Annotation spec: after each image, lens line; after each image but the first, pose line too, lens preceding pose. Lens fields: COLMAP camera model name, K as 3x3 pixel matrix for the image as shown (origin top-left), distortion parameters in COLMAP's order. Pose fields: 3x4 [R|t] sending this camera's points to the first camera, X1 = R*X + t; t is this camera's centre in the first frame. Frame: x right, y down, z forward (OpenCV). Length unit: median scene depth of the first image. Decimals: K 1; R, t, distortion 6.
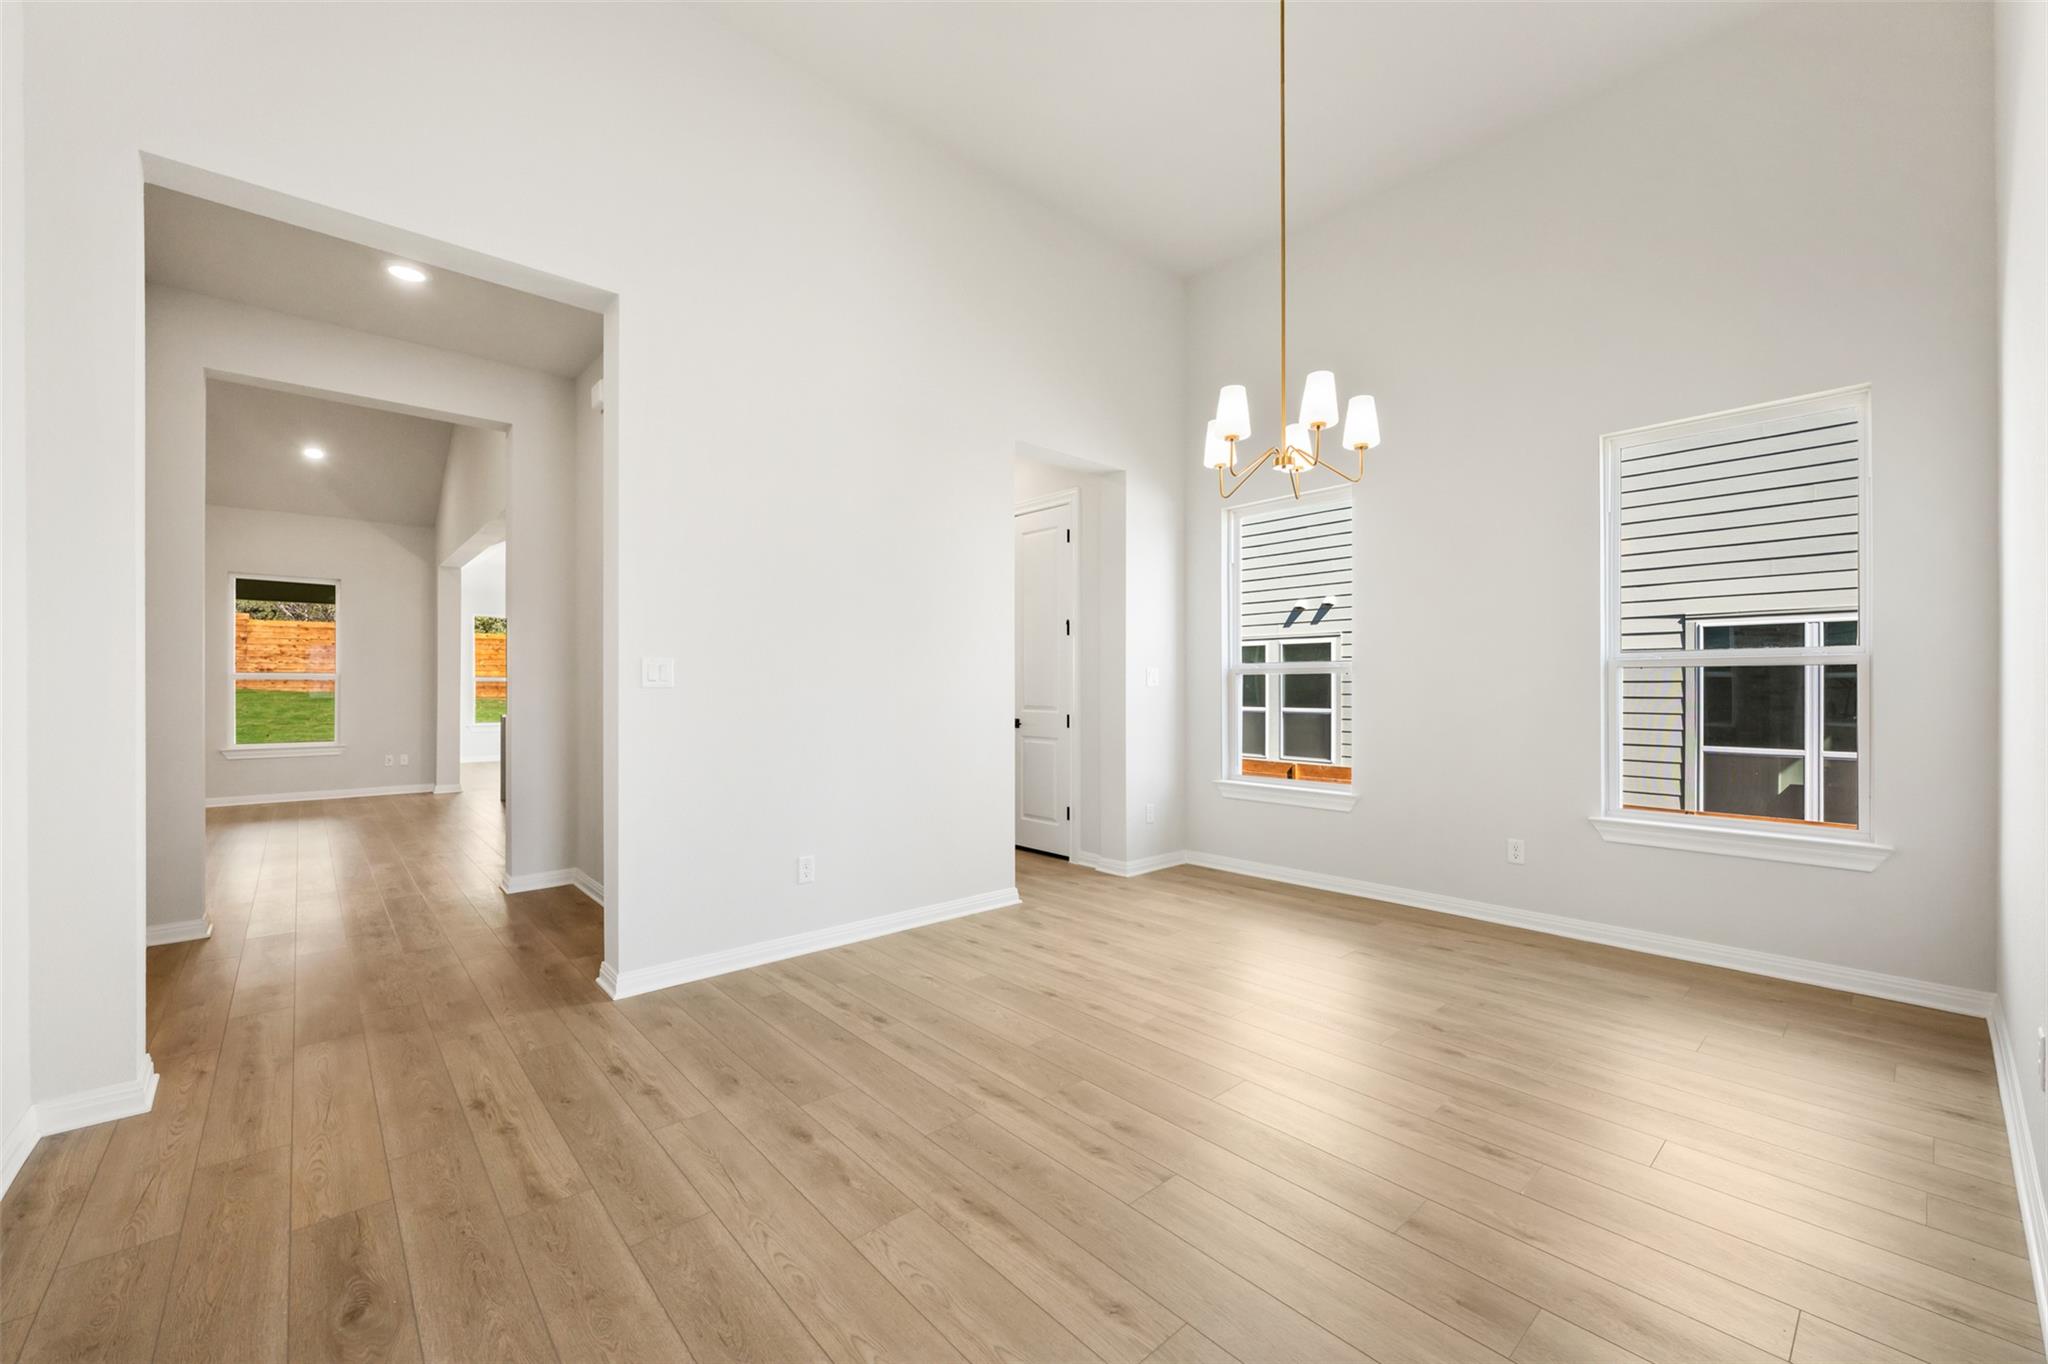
lens RADIAL K [[812.1, 0, 1027.2], [0, 812.1, 689.8], [0, 0, 1]] dist [-0.003494, 0.000806]
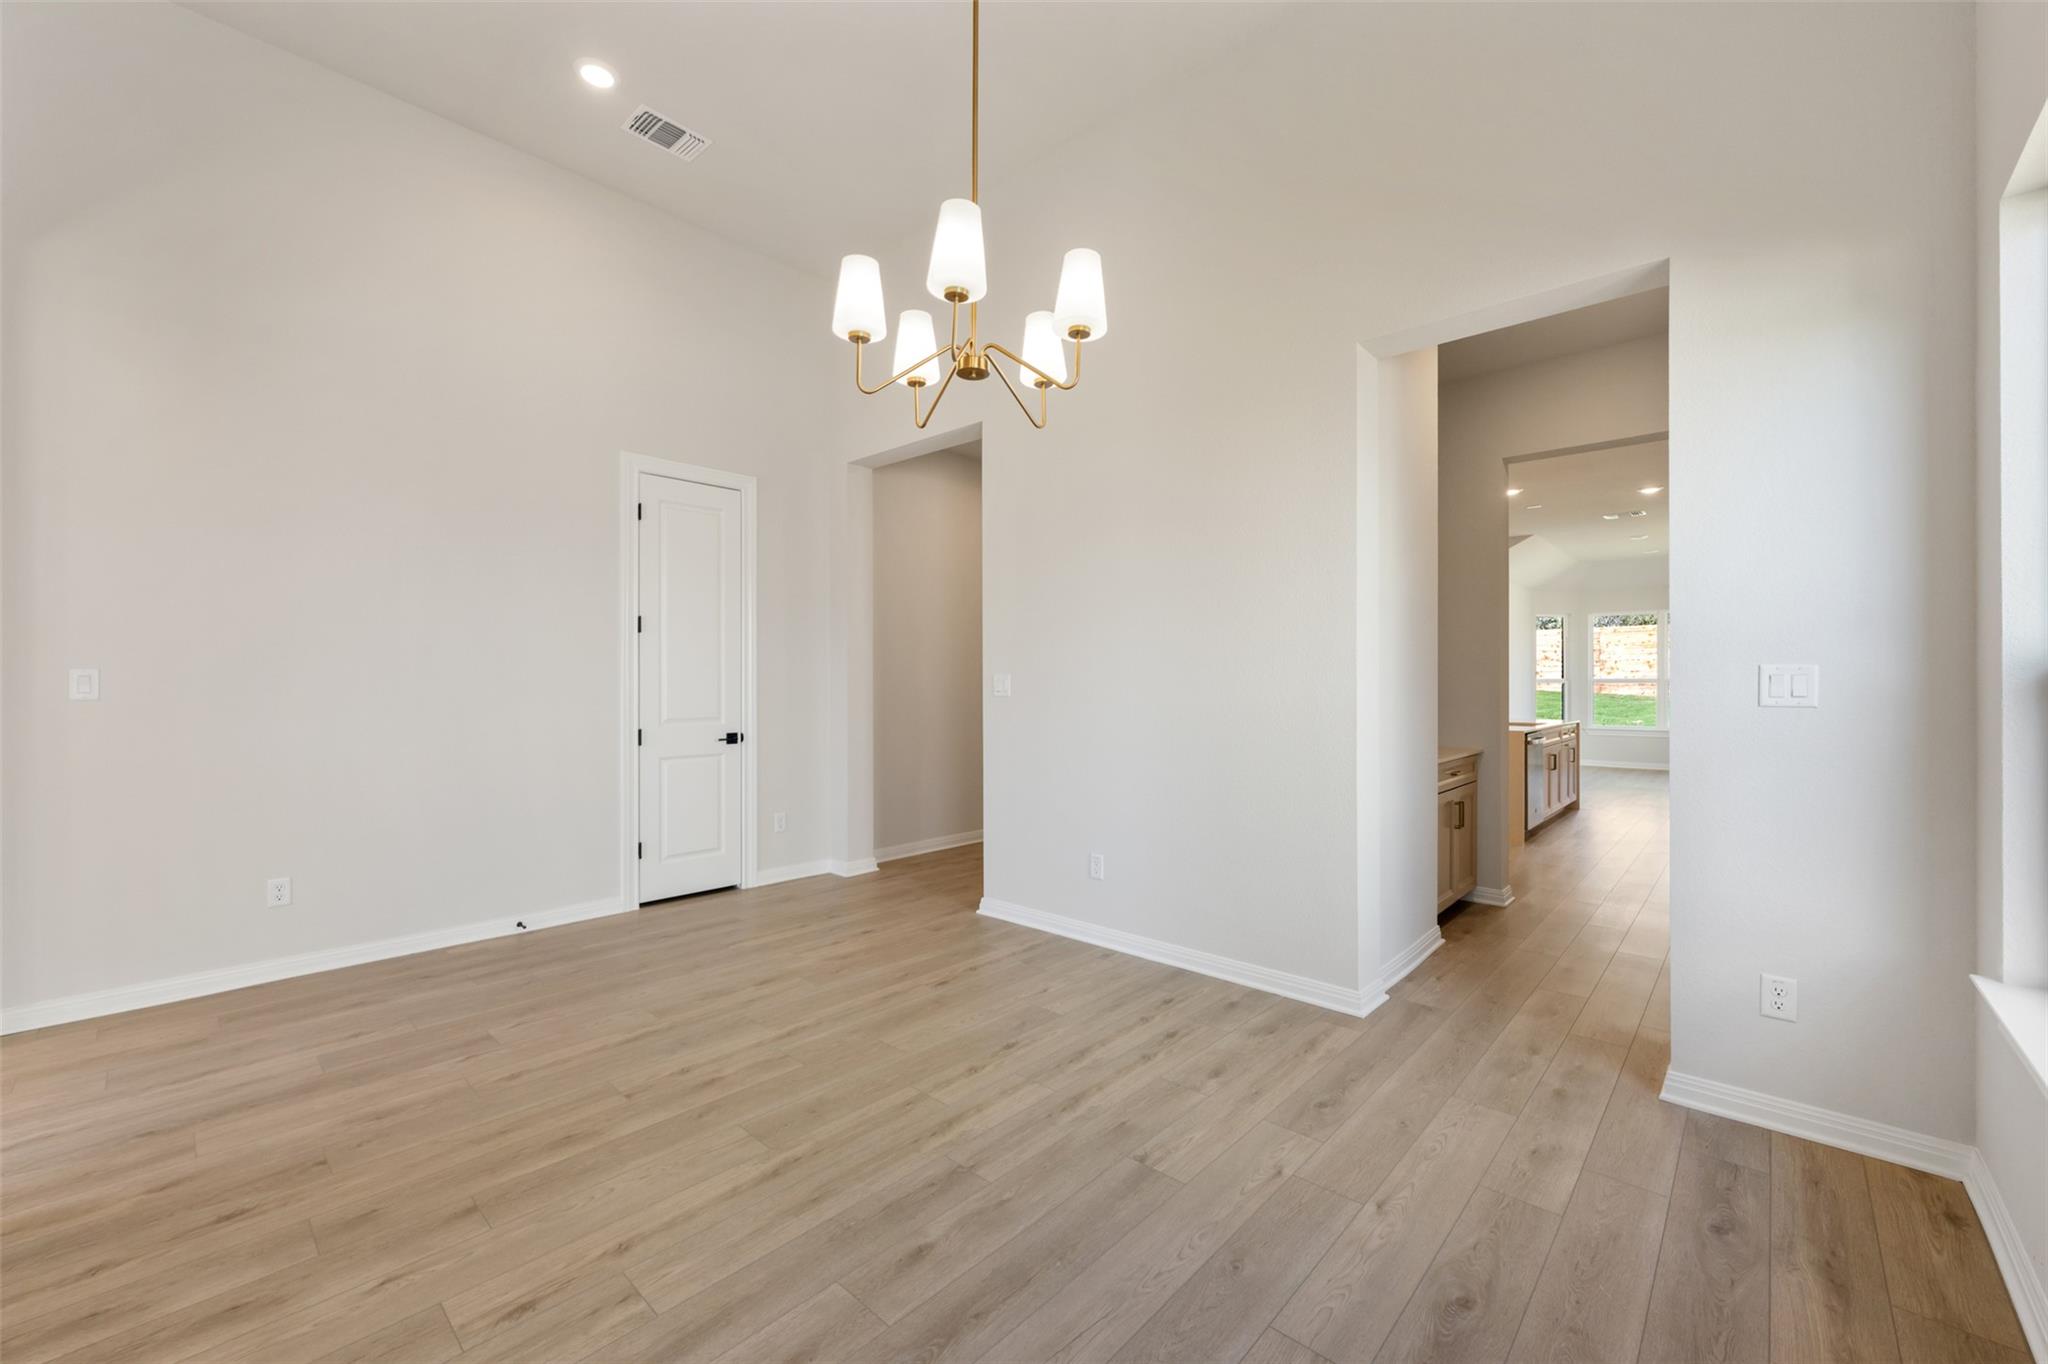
lens RADIAL K [[812.1, 0, 1015.2], [0, 812.1, 686.4], [0, 0, 1]] dist [-0.003494, 0.000806]
pose [[0.091854, 0.004020, -0.995764, 0.890478], [-0.004470, 0.999983, 0.003624, -0.023296], [0.995762, 0.004118, 0.091870, 0.895121]]
